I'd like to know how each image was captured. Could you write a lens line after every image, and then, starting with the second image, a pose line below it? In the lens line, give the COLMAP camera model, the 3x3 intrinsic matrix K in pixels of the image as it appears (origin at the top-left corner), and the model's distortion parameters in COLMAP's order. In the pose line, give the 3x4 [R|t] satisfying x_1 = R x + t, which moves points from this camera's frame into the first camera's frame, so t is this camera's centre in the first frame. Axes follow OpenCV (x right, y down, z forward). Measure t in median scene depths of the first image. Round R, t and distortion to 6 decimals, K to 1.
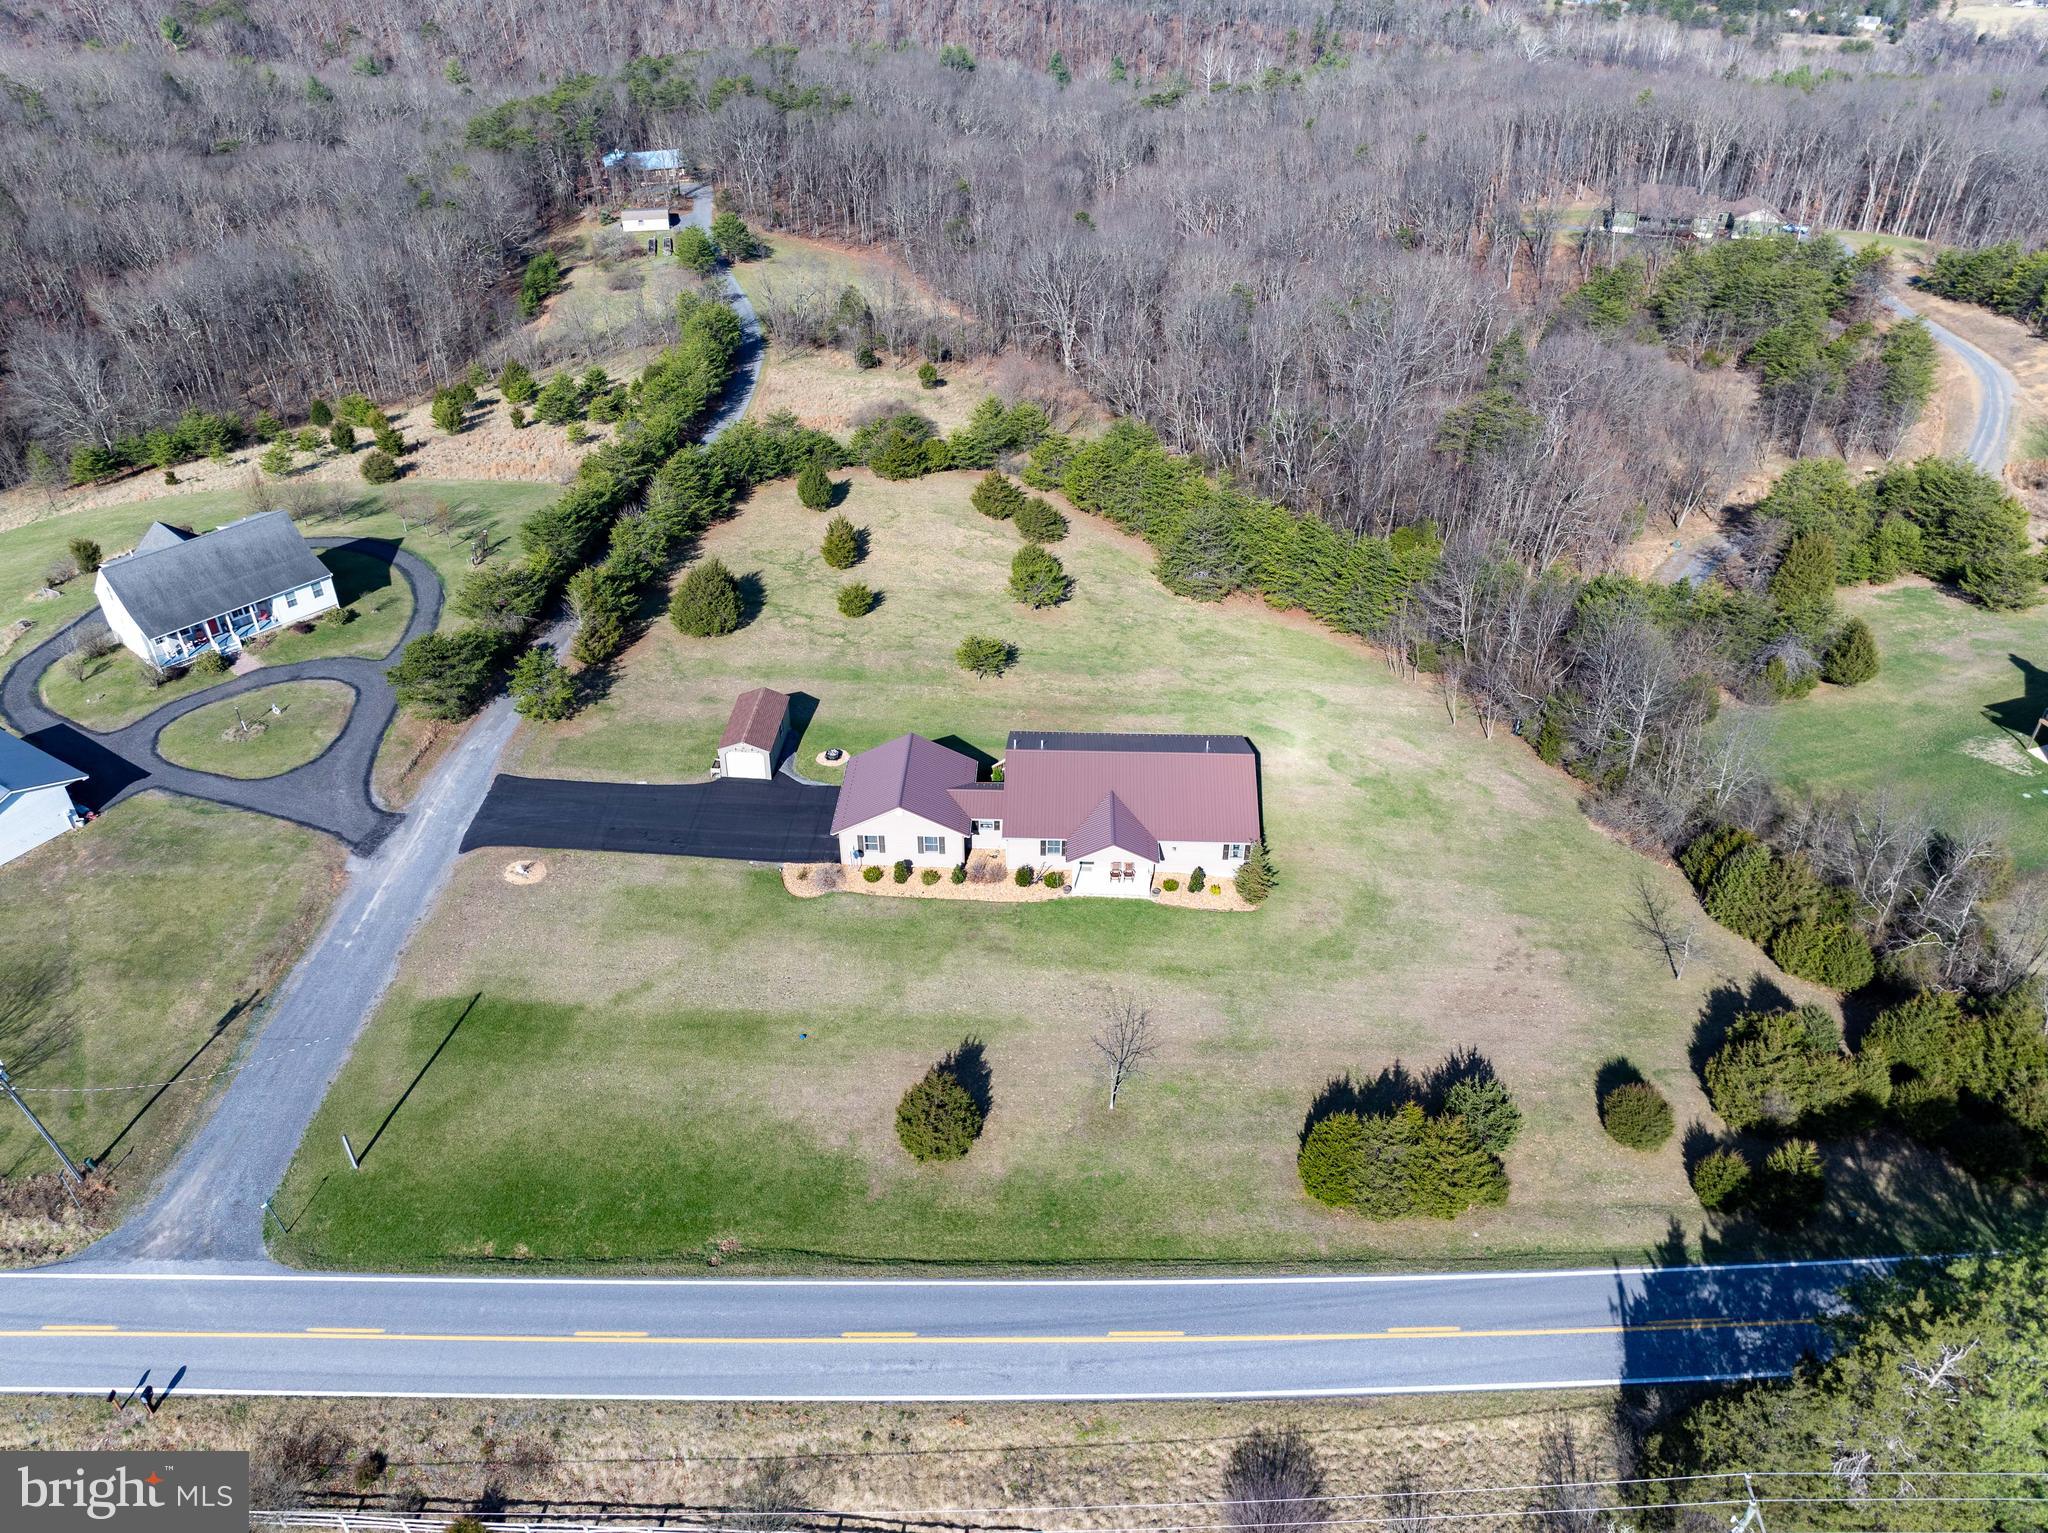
lens RADIAL K [[1444.4, 0, 1024.4], [0, 1444.4, 756.1], [0, 0, 1]] dist [-0.048608, 0.029910]
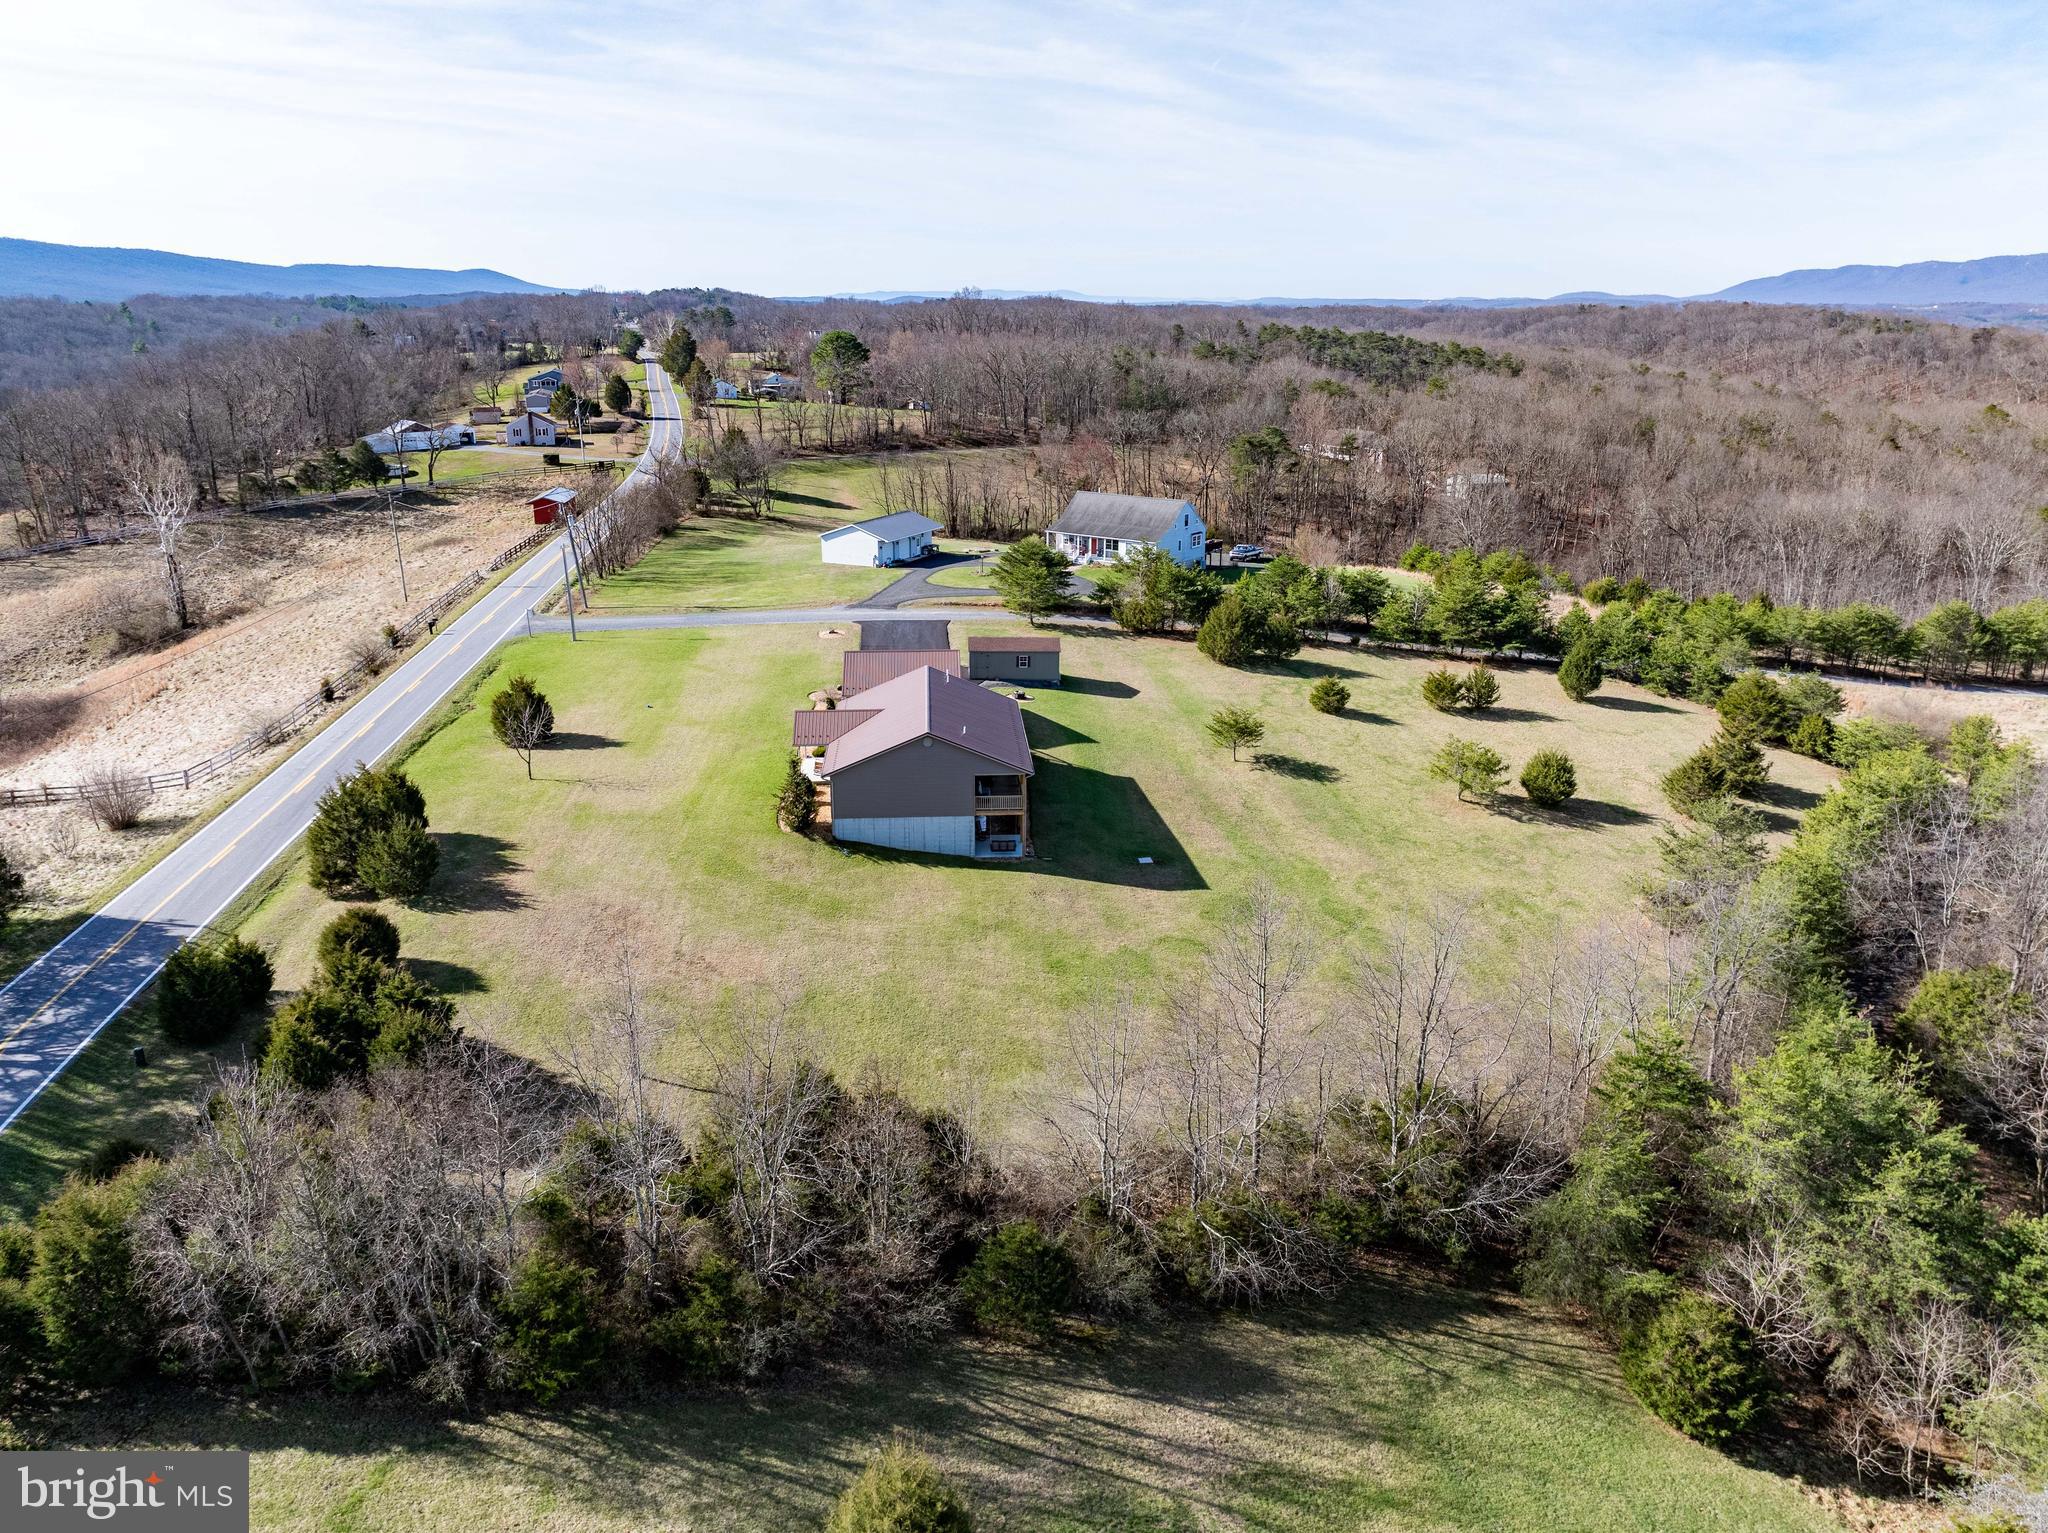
lens RADIAL K [[1446.0, 0, 1015.1], [0, 1446.0, 767.9], [0, 0, 1]] dist [-0.061010, 0.049614]
pose [[0.094977, 0.301994, -0.948567, 1.083360], [-0.561227, 0.803249, 0.199536, -0.204041], [0.822194, 0.513410, 0.245778, 0.896999]]
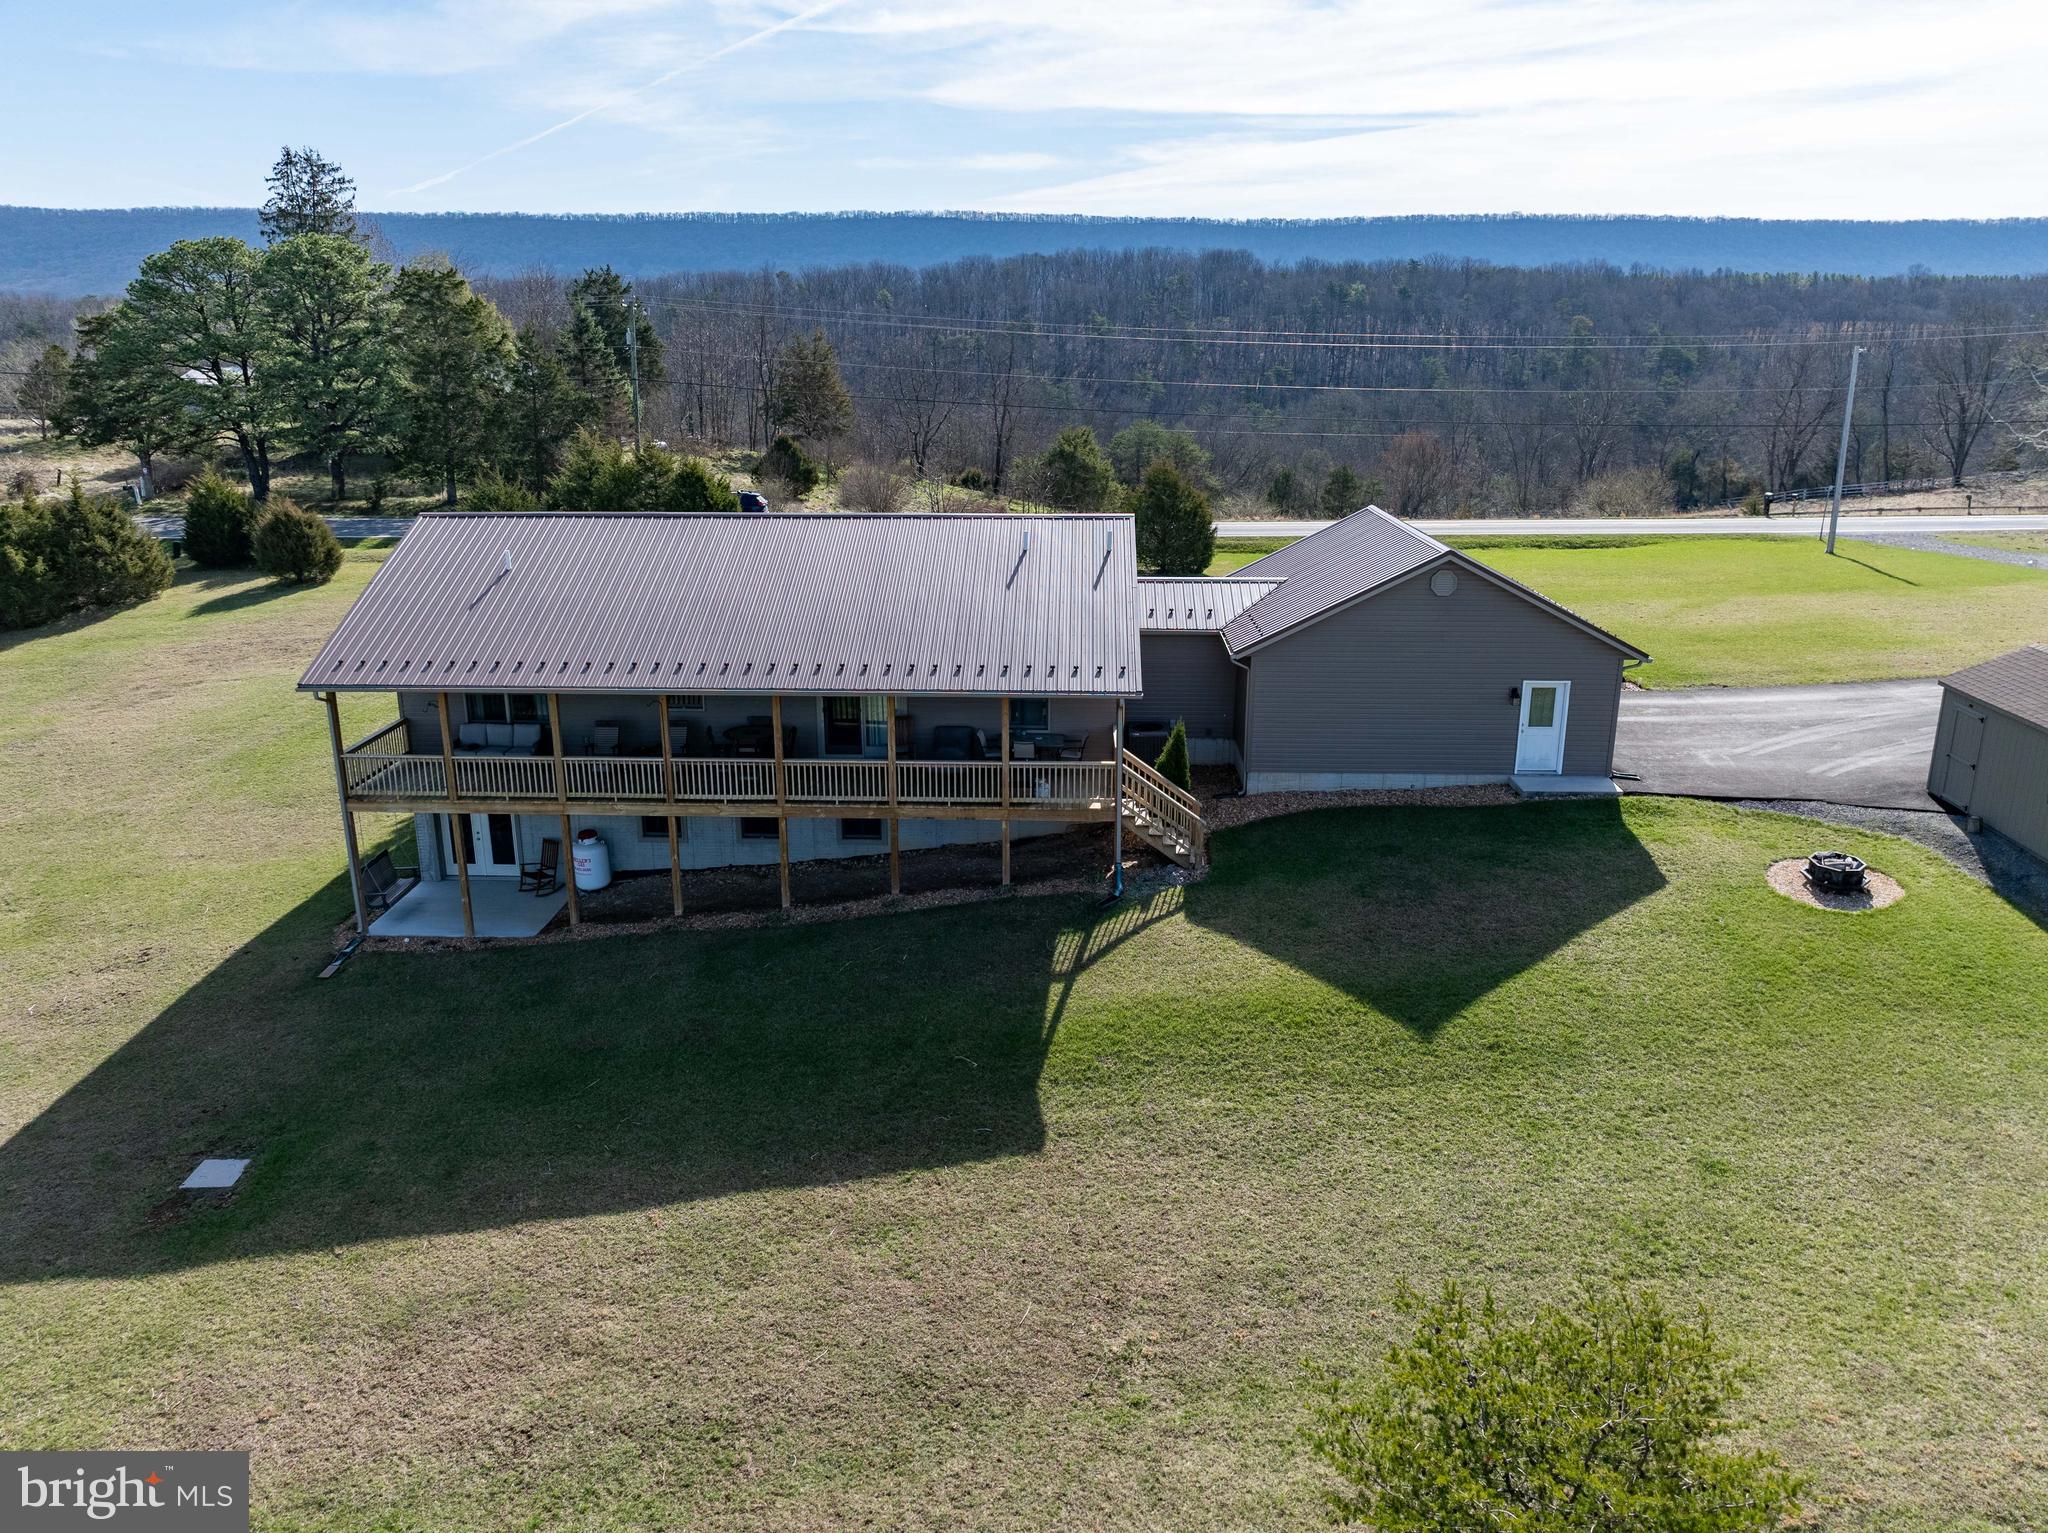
lens RADIAL K [[1465.2, 0, 1017.8], [0, 1465.2, 726.0], [0, 0, 1]] dist [-0.056090, 0.036634]
pose [[-0.999924, -0.005047, 0.011214, 0.010948], [0.005127, 0.657737, 0.753231, -0.250426], [-0.011177, 0.753231, -0.657661, 1.361183]]
